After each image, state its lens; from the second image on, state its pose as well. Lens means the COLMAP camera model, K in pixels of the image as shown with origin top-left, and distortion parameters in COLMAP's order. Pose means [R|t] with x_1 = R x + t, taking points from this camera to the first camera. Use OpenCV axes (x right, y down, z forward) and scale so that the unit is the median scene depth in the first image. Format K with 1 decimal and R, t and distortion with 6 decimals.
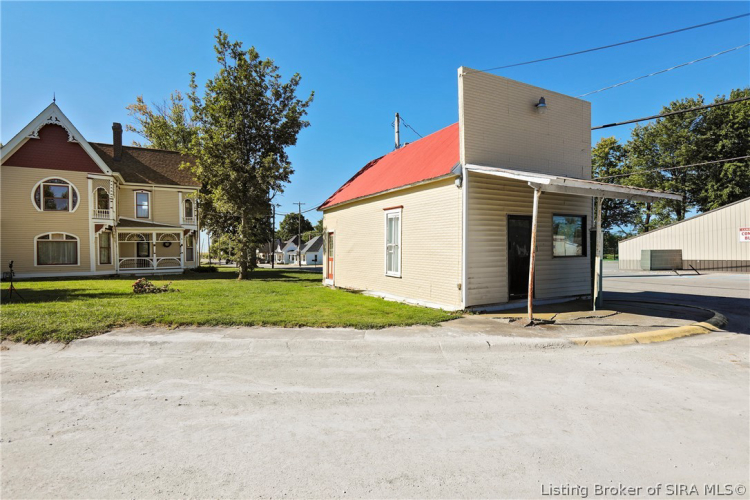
lens RADIAL K [[373.2, 0, 371.8], [0, 373.2, 251.4], [0, 0, 1]] dist [-0.001343, -0.000203]
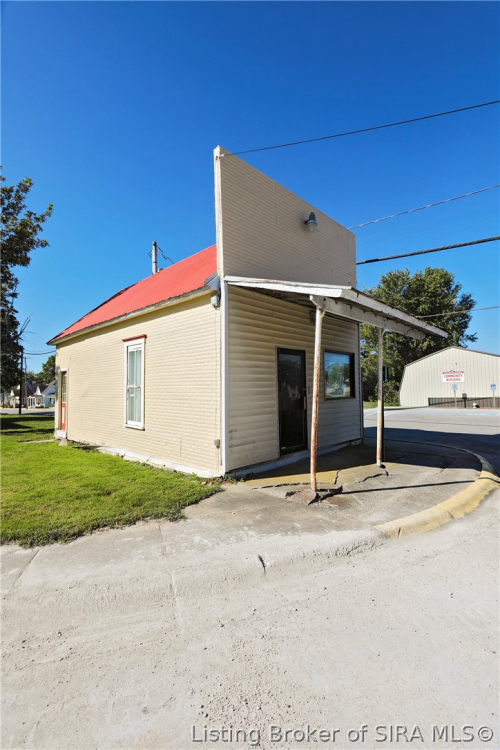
lens RADIAL K [[327.9, 0, 250.0], [0, 327.9, 375.0], [0, 0, 1]] dist [-0.000728, 0.000009]
pose [[0.953966, 0.005308, 0.299868, 0.098303], [0.010567, 0.998628, -0.051292, -0.005014], [-0.299728, 0.052100, 0.952601, 0.351127]]
